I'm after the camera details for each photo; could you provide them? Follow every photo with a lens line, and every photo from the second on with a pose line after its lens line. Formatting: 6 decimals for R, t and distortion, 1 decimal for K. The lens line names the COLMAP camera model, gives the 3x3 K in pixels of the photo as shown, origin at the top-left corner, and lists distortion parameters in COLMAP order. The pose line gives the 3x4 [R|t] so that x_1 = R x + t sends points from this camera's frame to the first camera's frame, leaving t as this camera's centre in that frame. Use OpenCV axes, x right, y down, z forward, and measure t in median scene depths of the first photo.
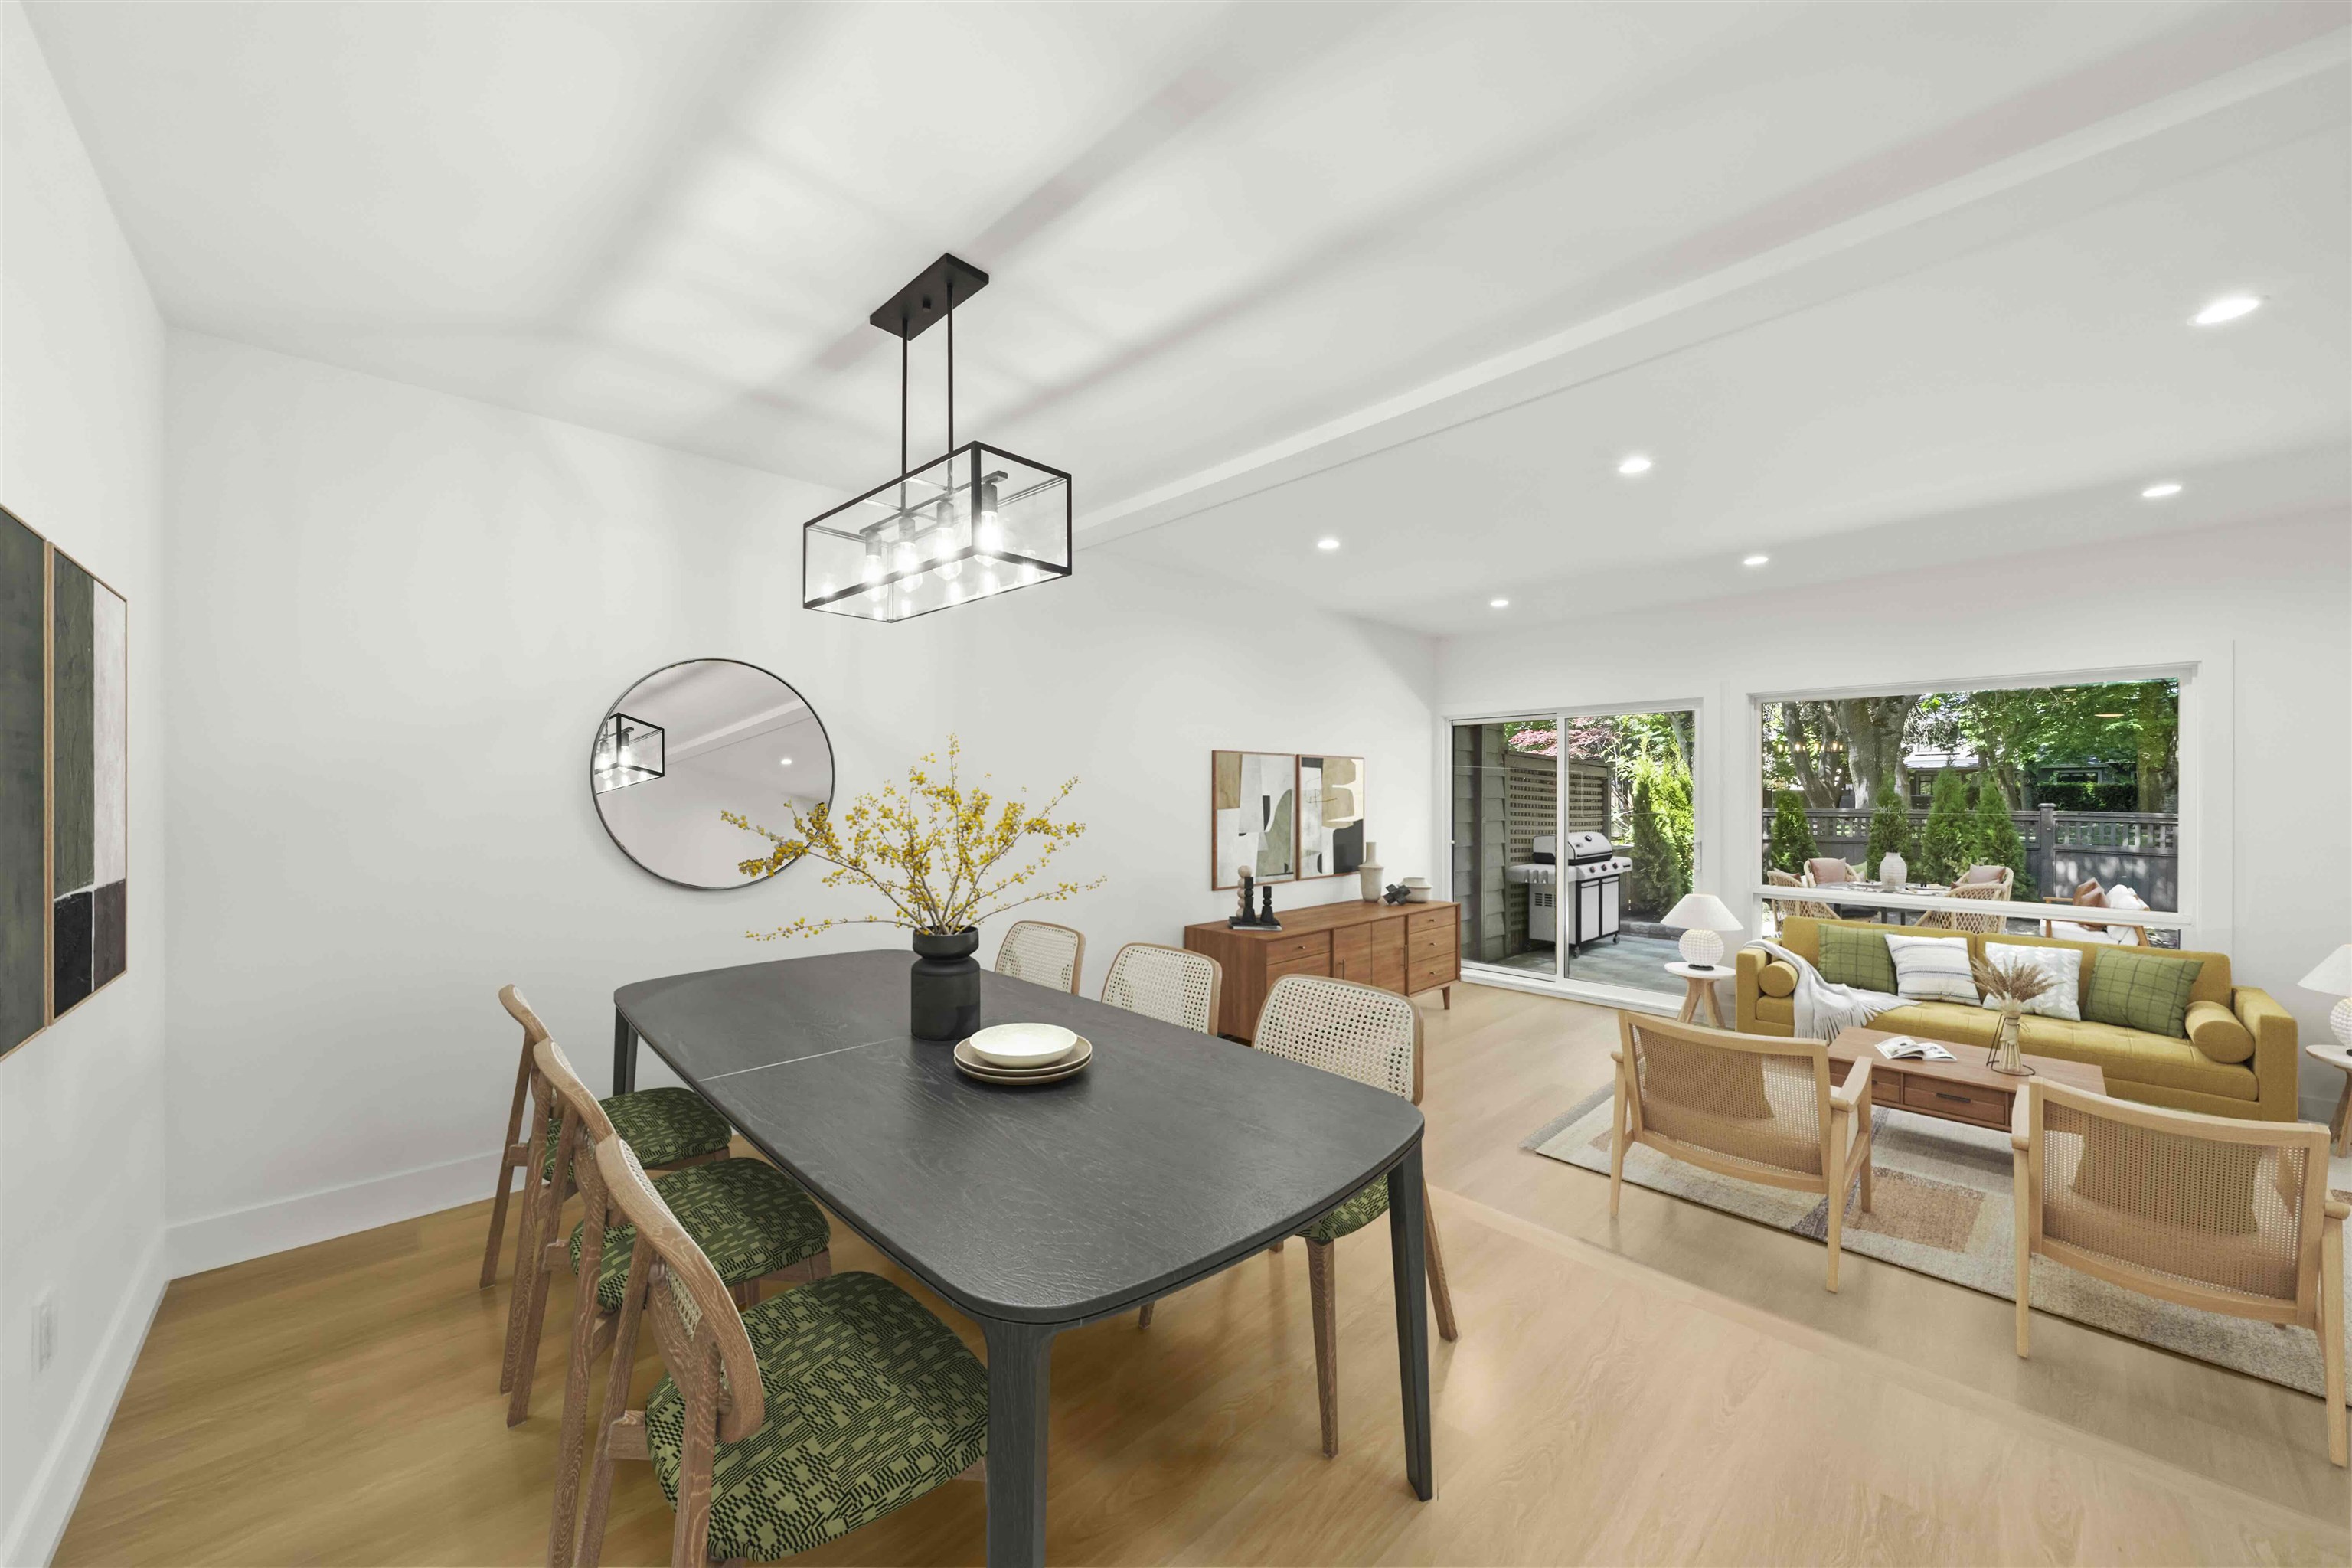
lens RADIAL K [[879.3, 0, 1176.0], [0, 879.3, 784.0], [0, 0, 1]] dist [0.000903, 0.000042]
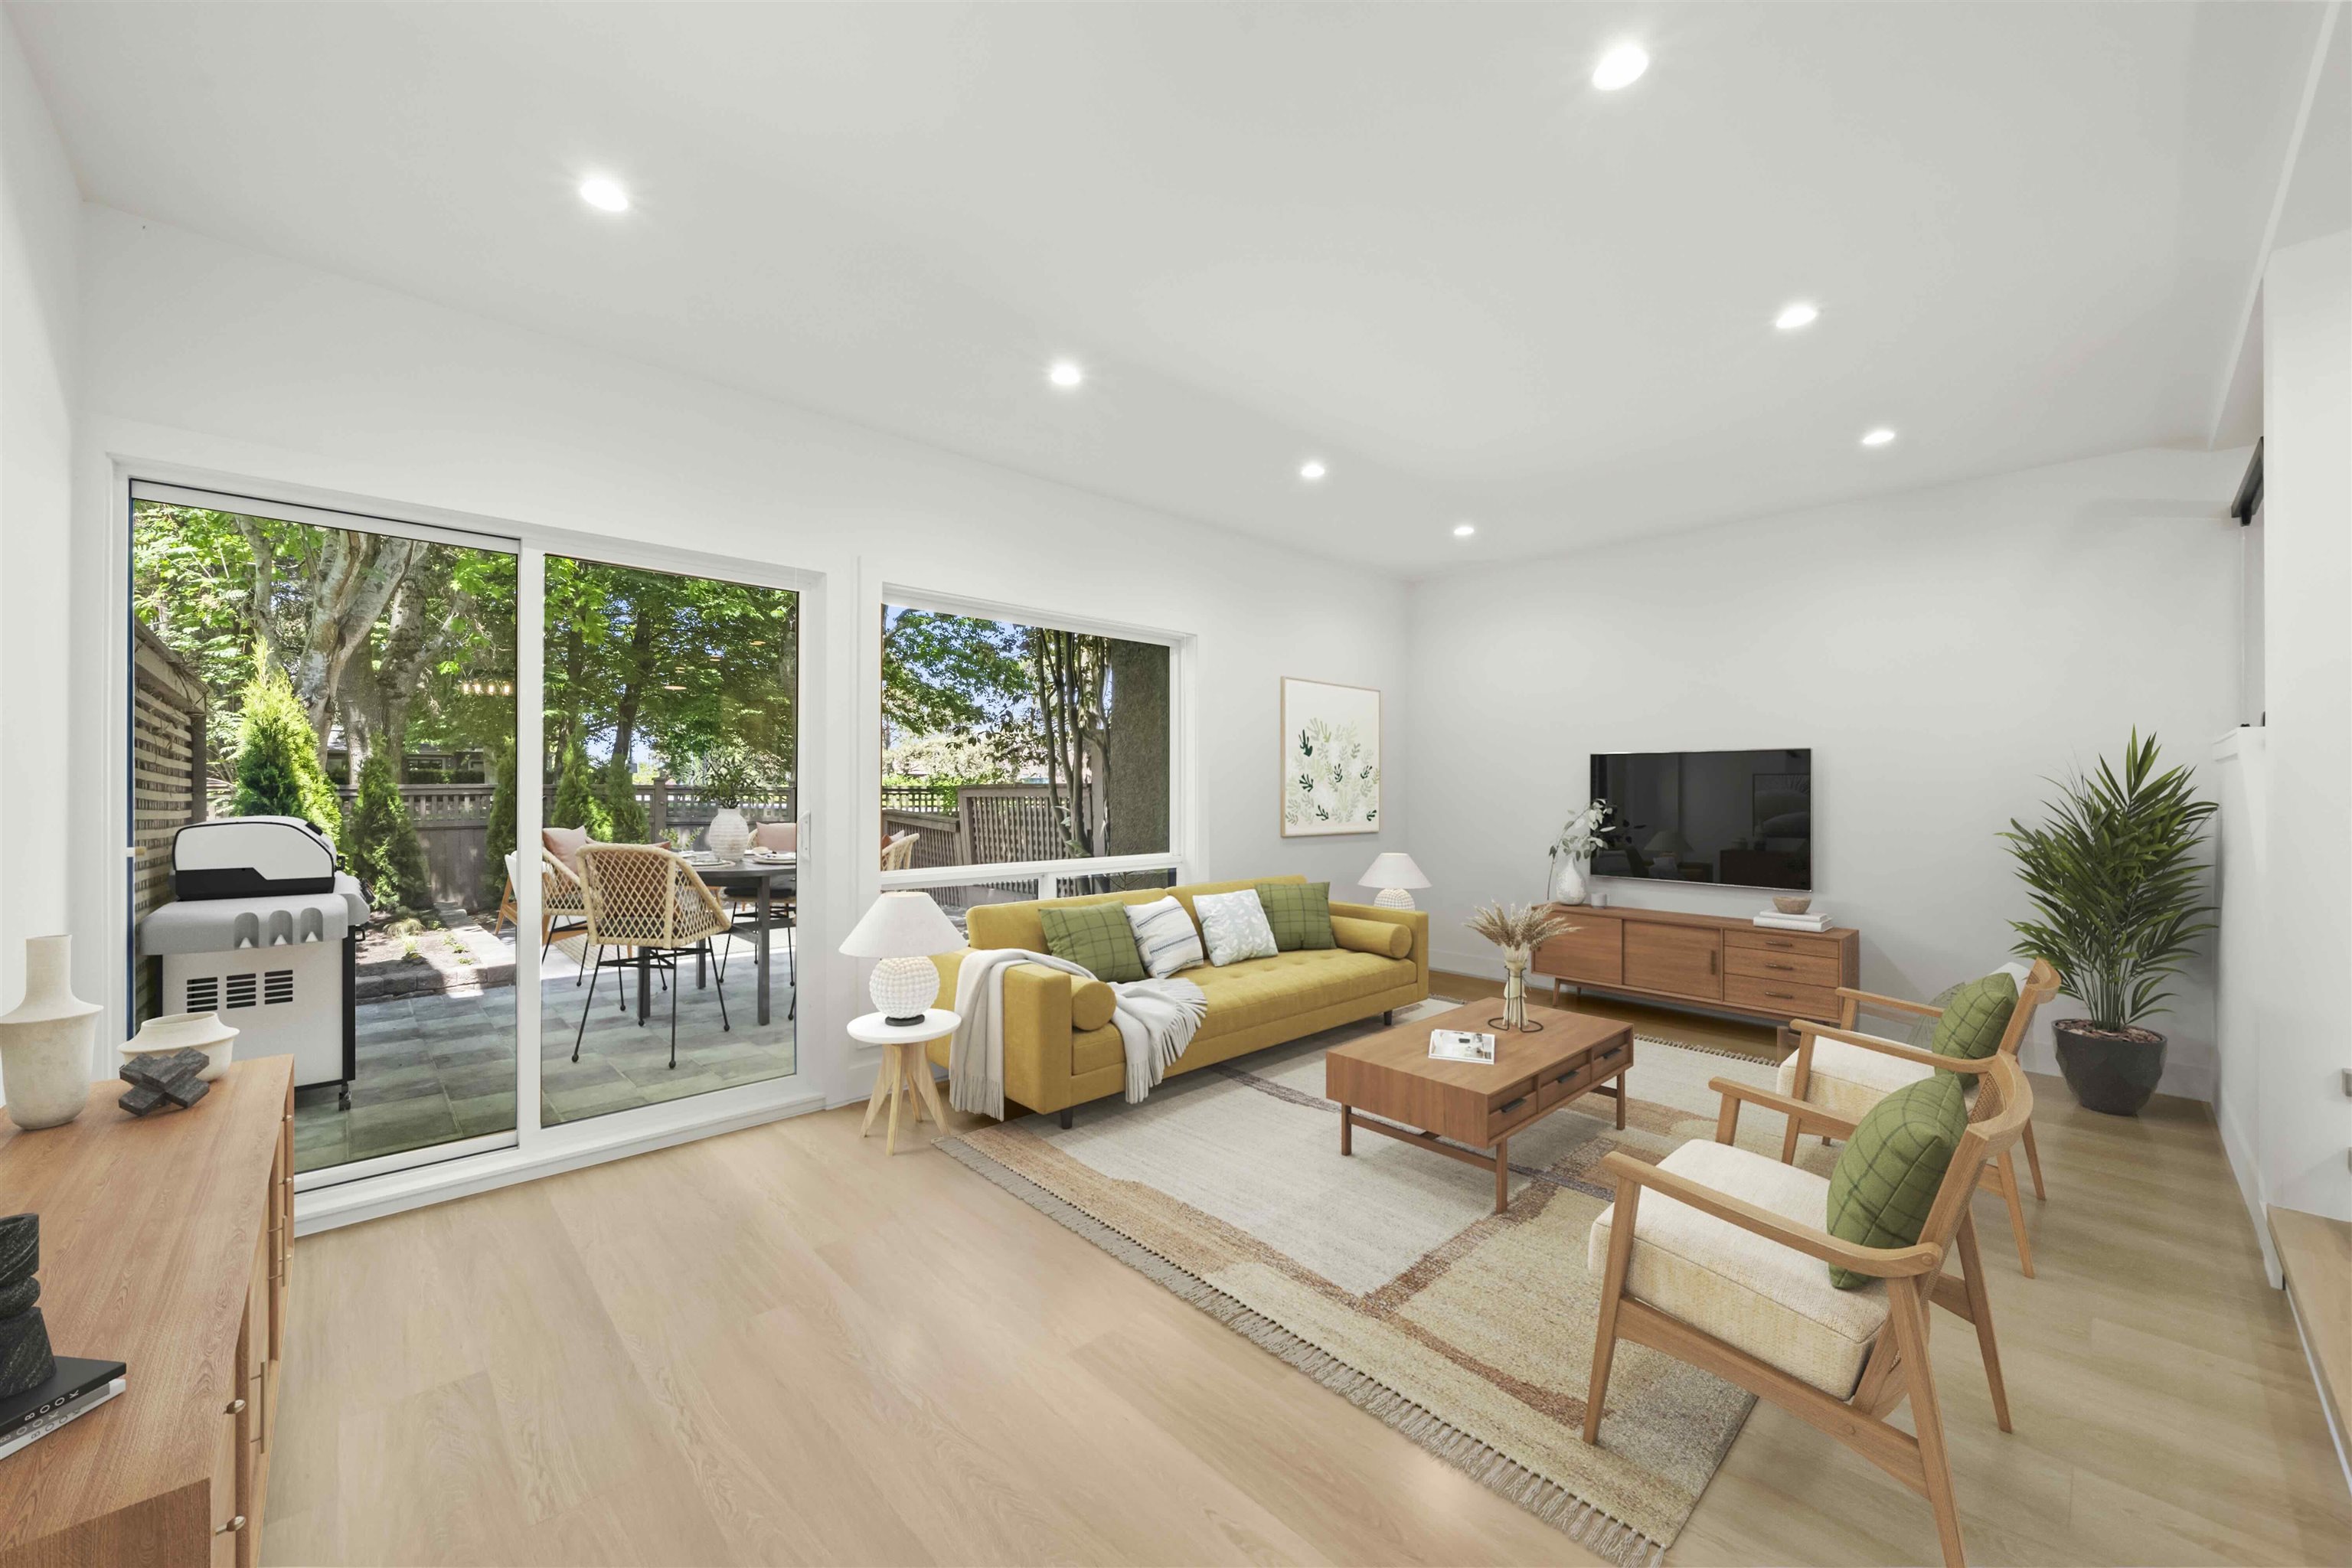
lens RADIAL K [[879.3, 0, 1176.0], [0, 879.3, 784.0], [0, 0, 1]] dist [0.000903, 0.000042]
pose [[-0.003243, 0.002174, 0.999992, -0.013091], [-0.010711, 0.999940, -0.002209, 0.057748], [-0.999937, -0.010719, -0.003220, 0.944481]]
